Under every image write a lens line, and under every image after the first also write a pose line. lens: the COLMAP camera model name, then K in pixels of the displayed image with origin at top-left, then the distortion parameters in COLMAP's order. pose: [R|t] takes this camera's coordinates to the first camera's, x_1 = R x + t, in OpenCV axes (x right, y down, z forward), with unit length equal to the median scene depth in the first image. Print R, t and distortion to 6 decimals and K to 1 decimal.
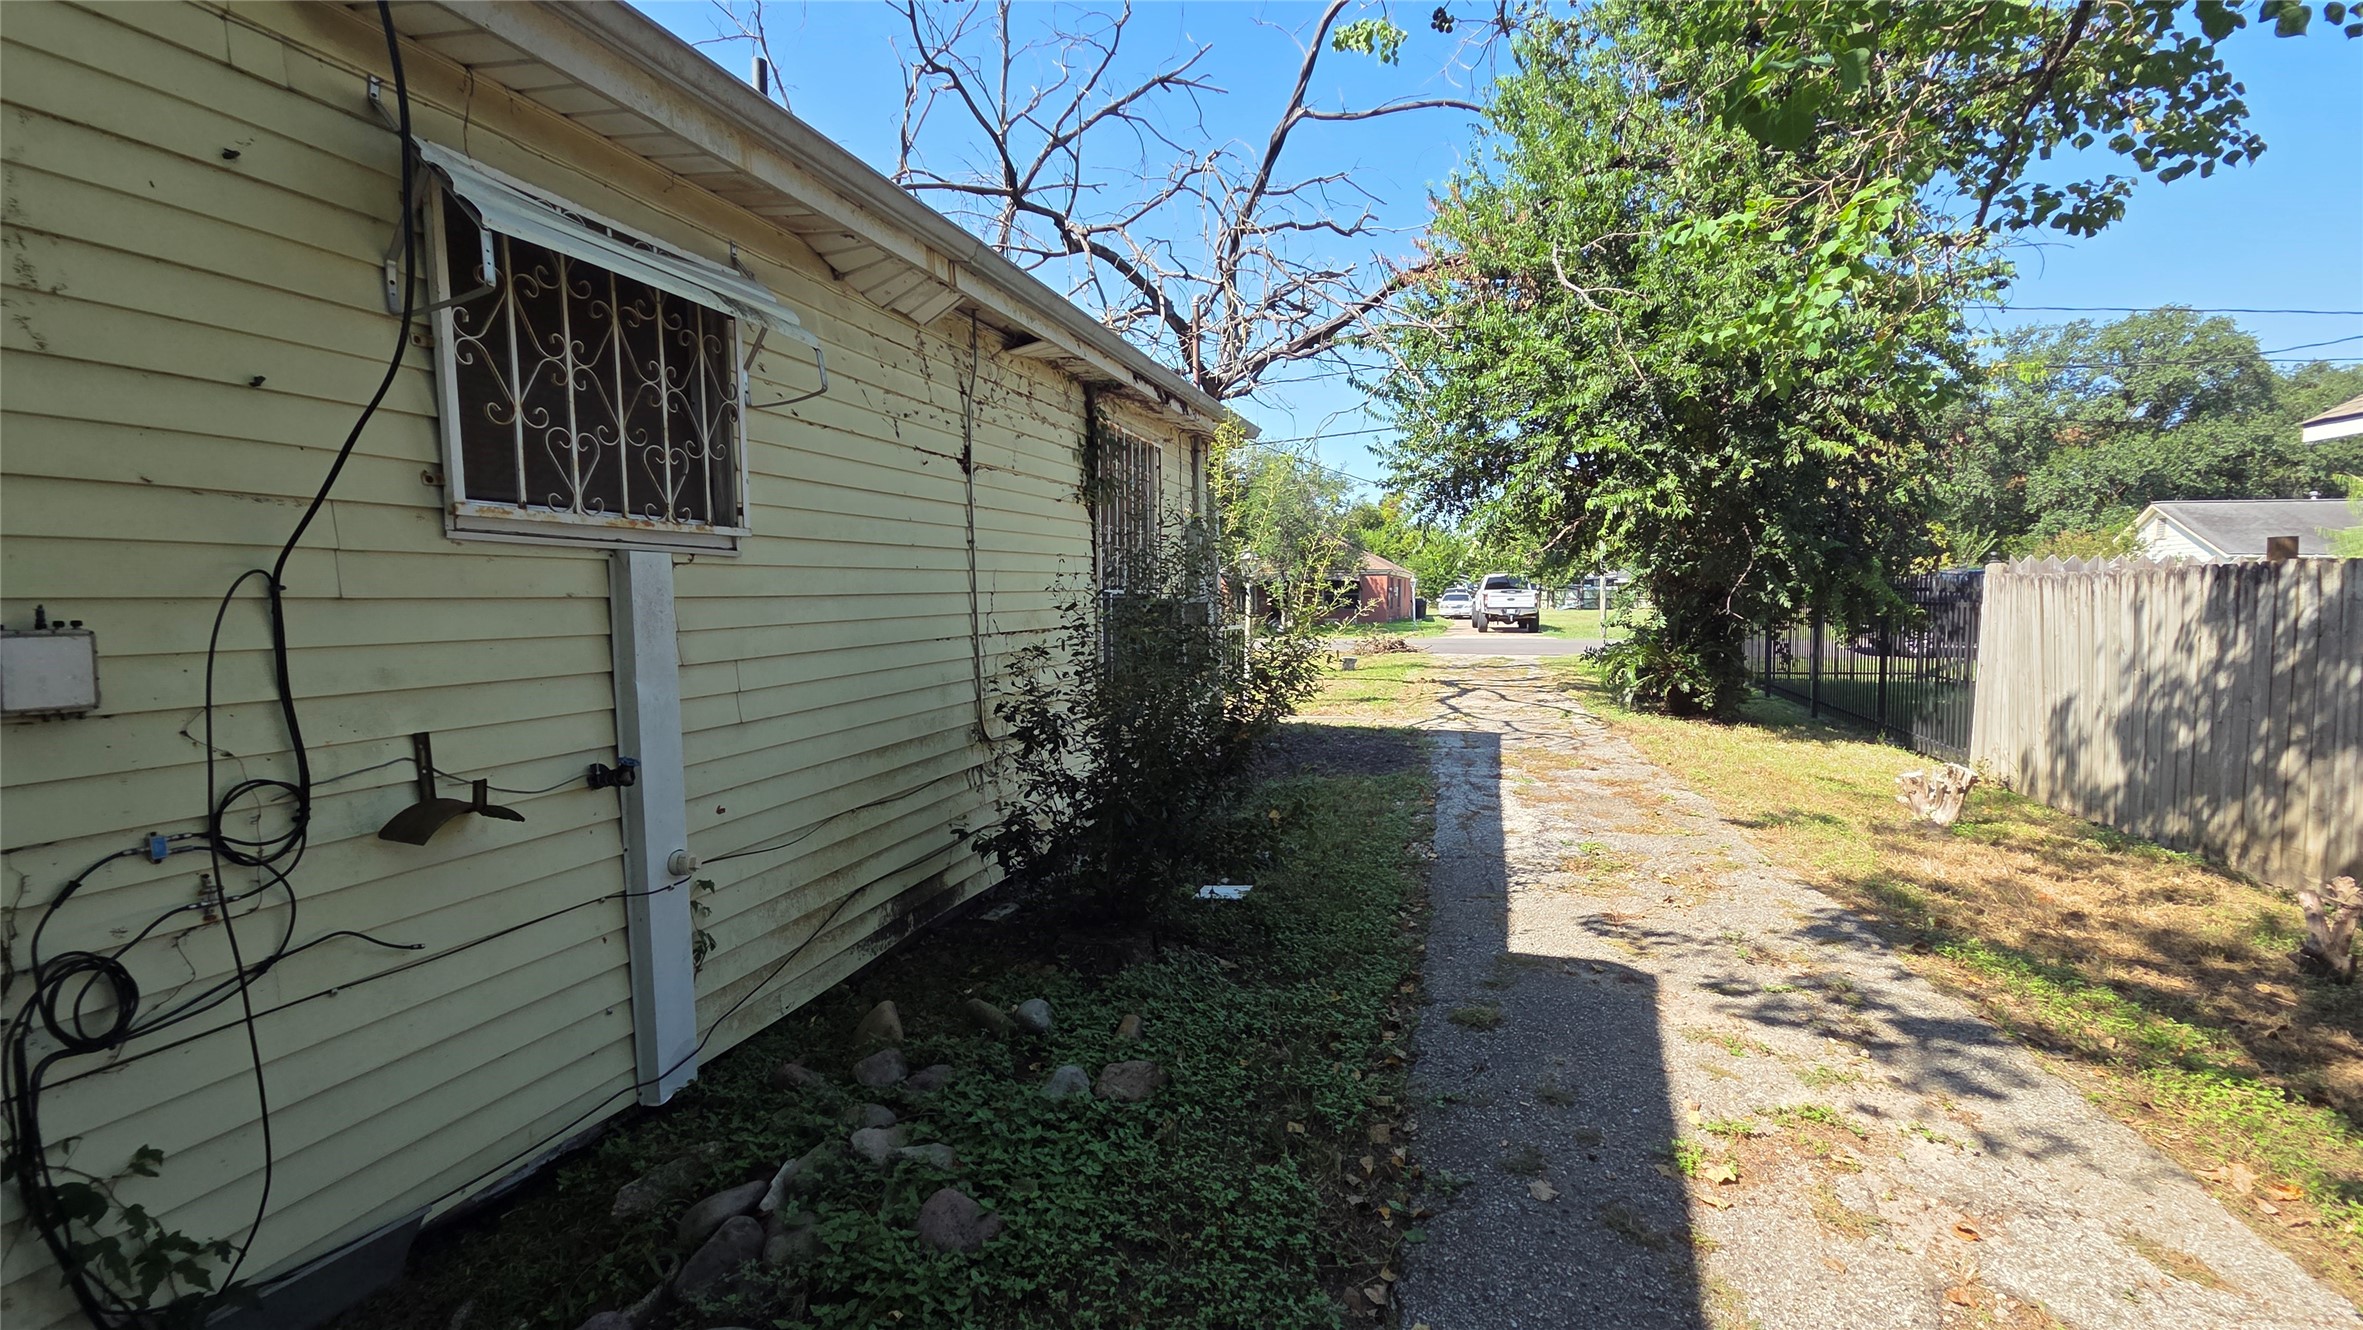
lens RADIAL K [[988.9, 0, 1181.5], [0, 988.9, 665.0], [0, 0, 1]] dist [0.001902, -0.004448]
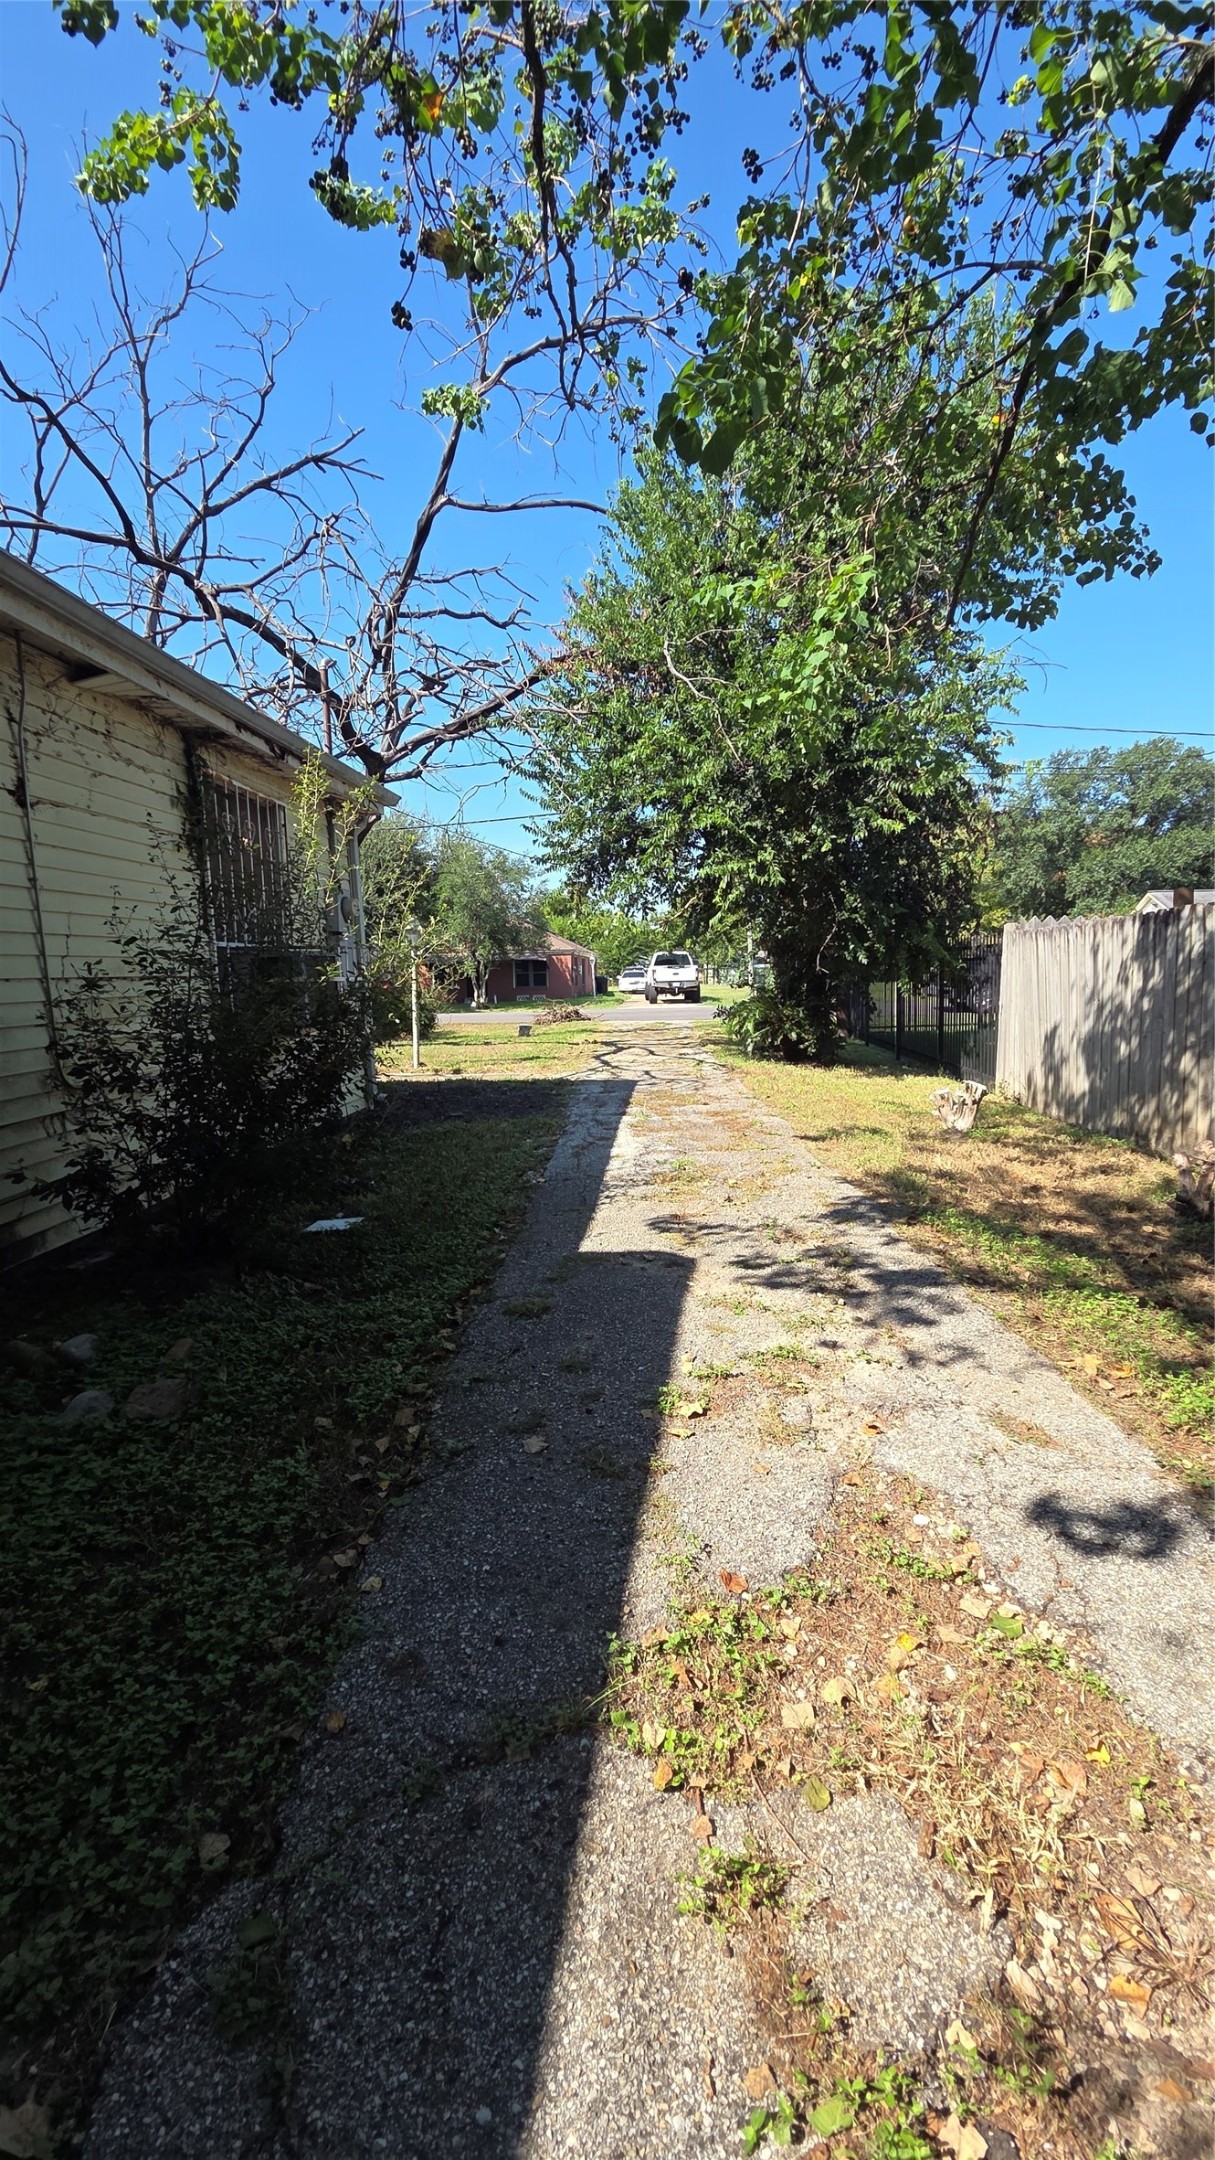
lens RADIAL K [[903.9, 0, 607.5], [0, 903.9, 1080.0], [0, 0, 1]] dist [0.001902, -0.004448]
pose [[0.972807, -0.041108, 0.227942, 0.110035], [0.031594, 0.998477, 0.045232, 0.042436], [-0.229454, -0.036800, 0.972624, 0.015125]]
